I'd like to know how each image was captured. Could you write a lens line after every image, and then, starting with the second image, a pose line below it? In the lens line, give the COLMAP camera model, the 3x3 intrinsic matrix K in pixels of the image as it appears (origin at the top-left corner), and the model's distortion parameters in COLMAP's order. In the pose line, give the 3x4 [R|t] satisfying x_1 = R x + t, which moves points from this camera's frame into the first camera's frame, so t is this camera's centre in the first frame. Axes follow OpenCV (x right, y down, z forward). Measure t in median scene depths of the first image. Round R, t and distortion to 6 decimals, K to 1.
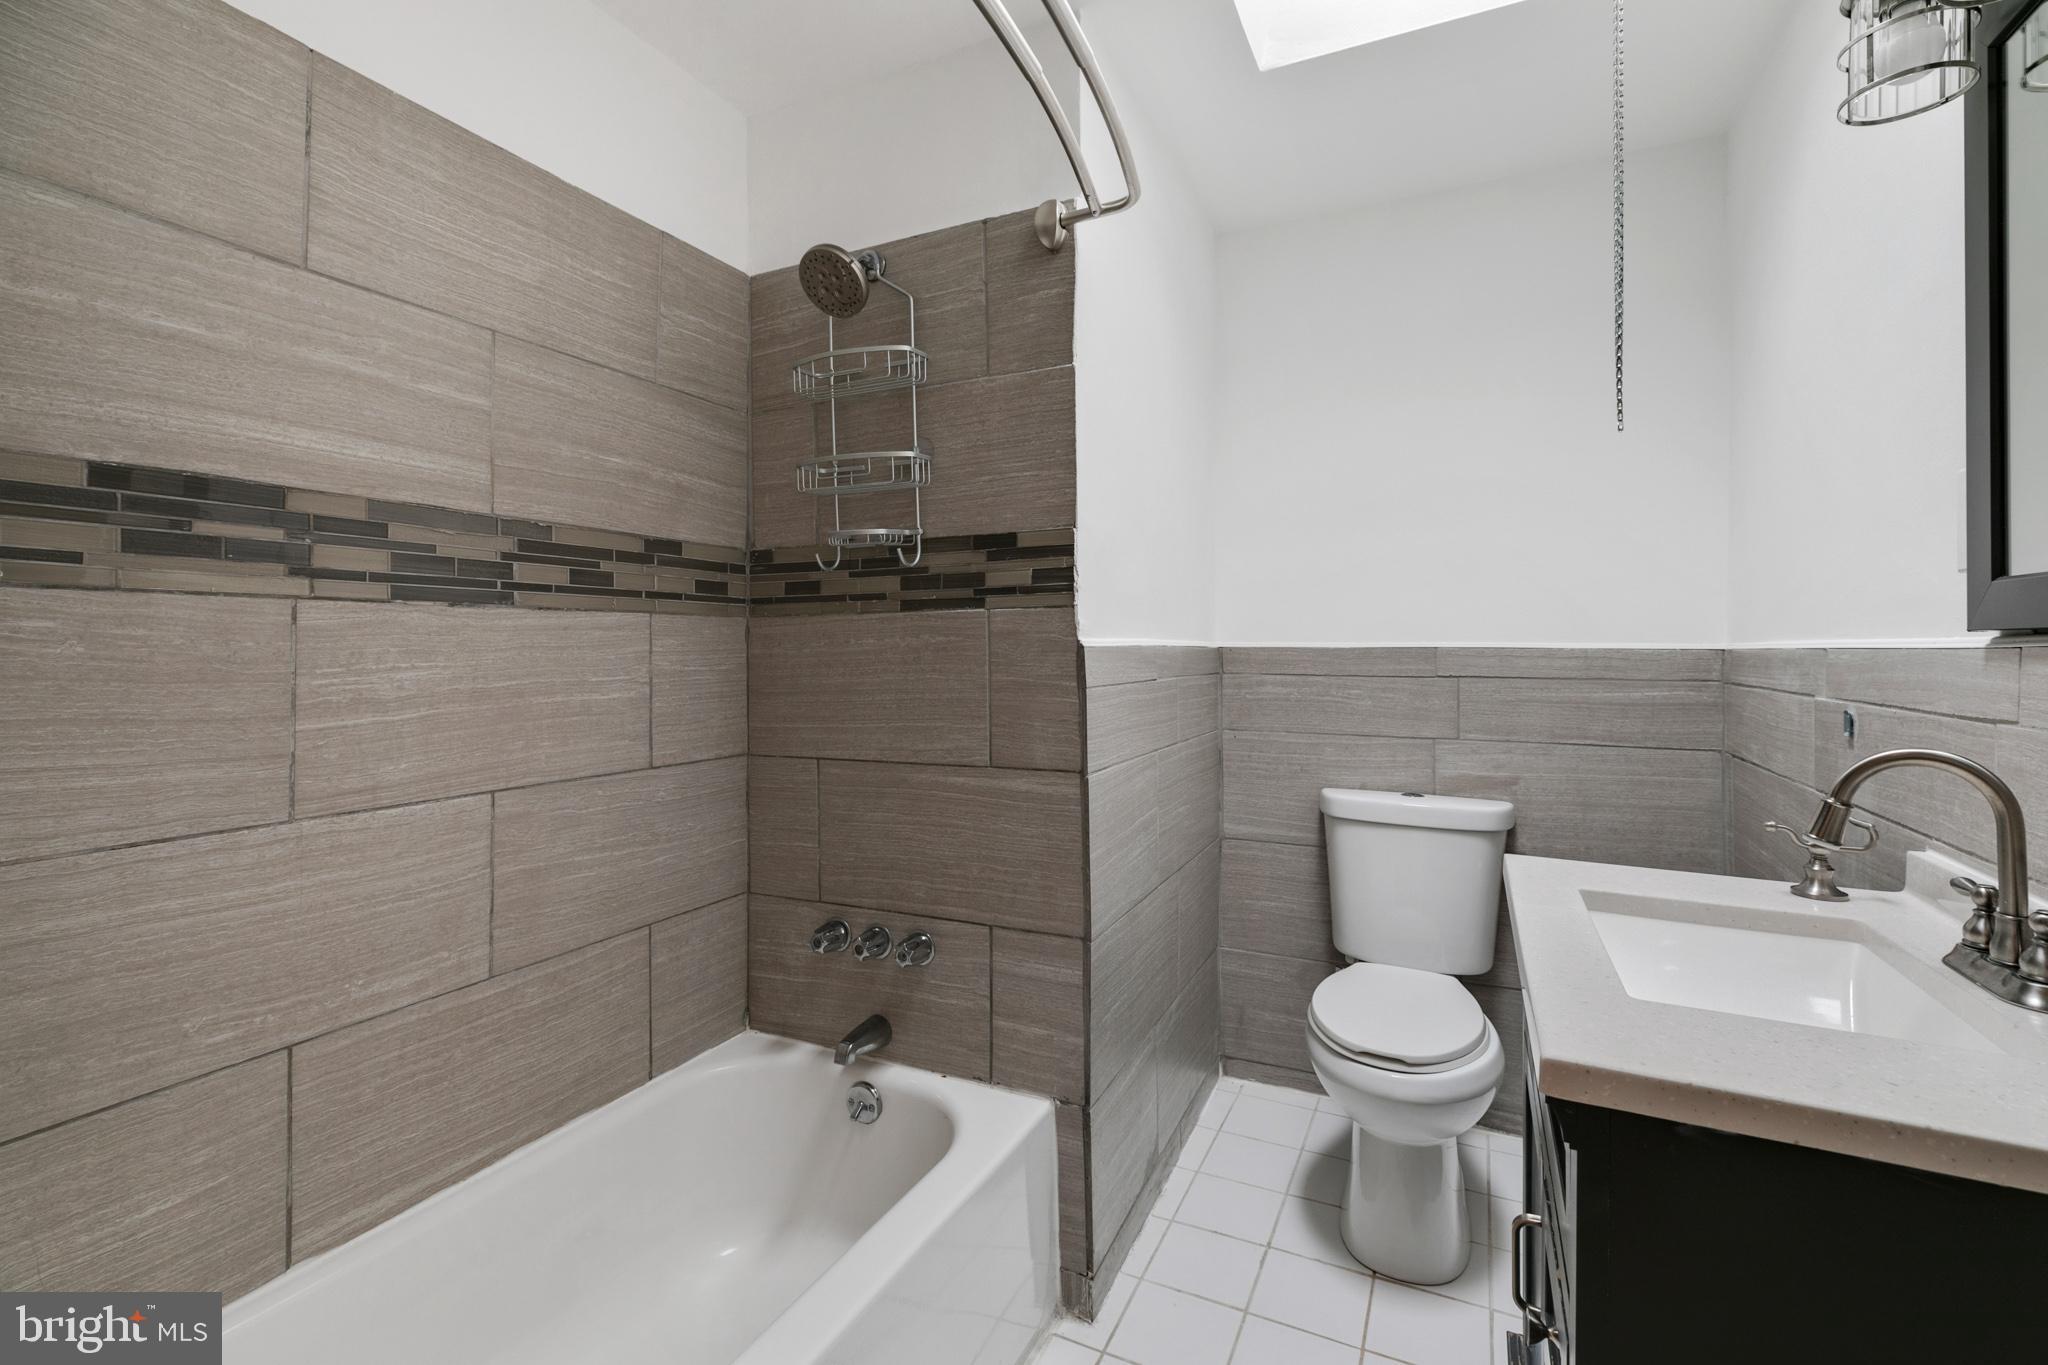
lens RADIAL K [[918.4, 0, 1011.0], [0, 918.4, 651.1], [0, 0, 1]] dist [0.010365, 0.000561]
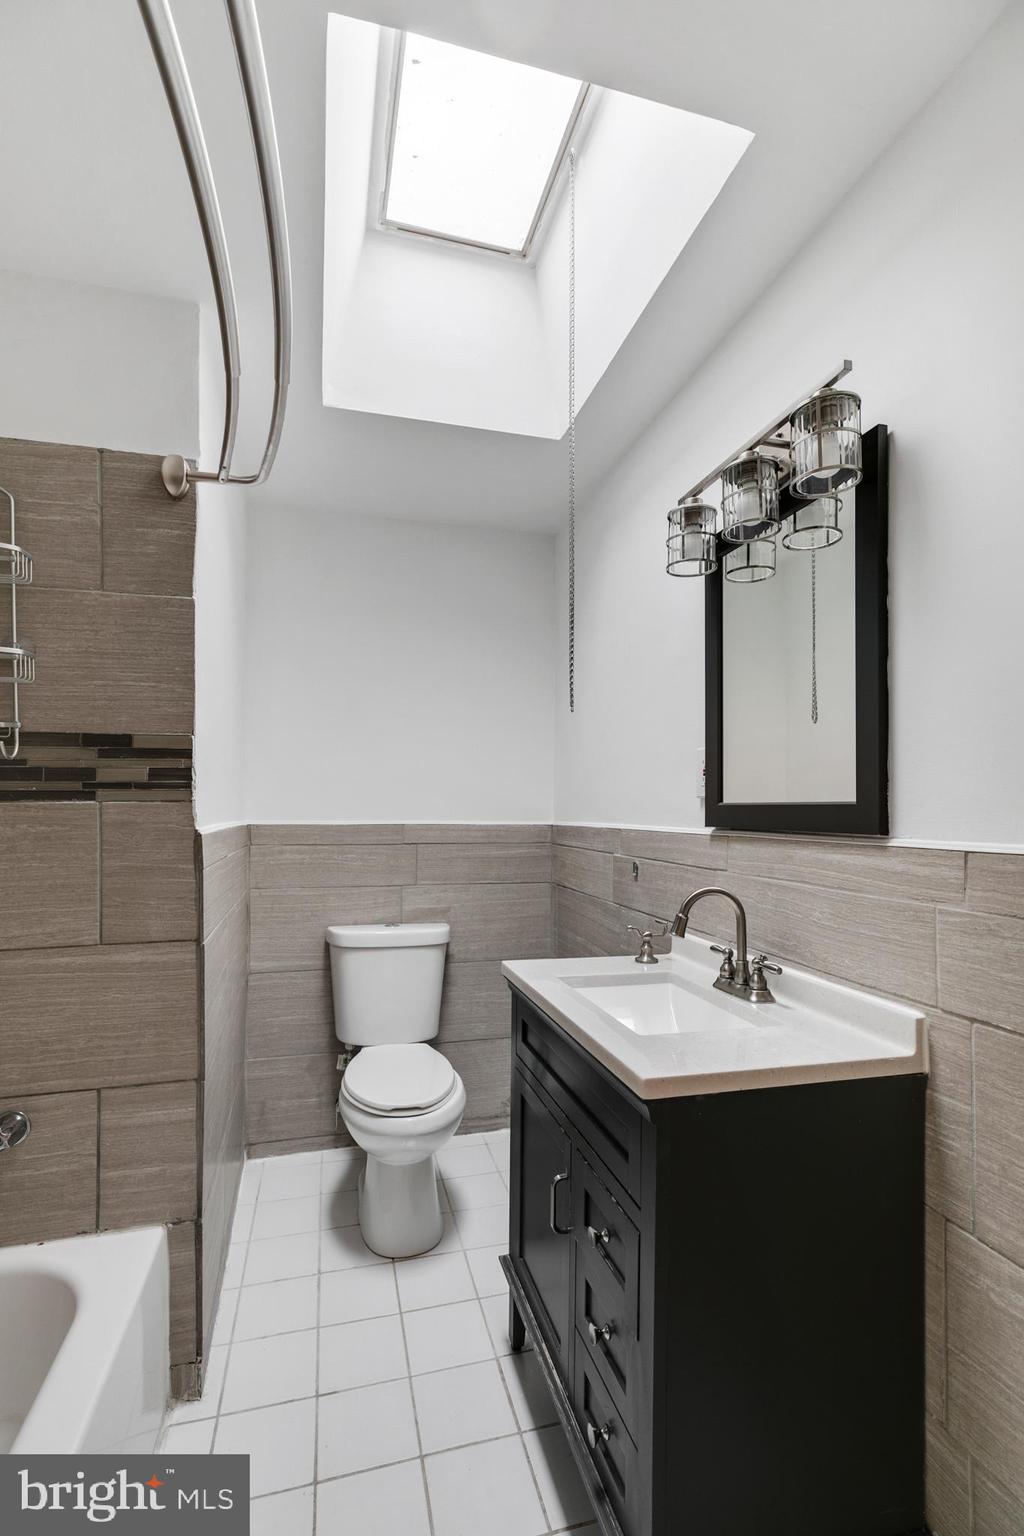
lens RADIAL K [[696.1, 0, 505.0], [0, 696.1, 812.8], [0, 0, 1]] dist [0.008490, 0.000694]
pose [[0.765032, -0.001878, 0.643989, -0.189481], [0.002275, 0.999997, 0.000214, -0.030951], [-0.643988, 0.001302, 0.765034, 0.046633]]
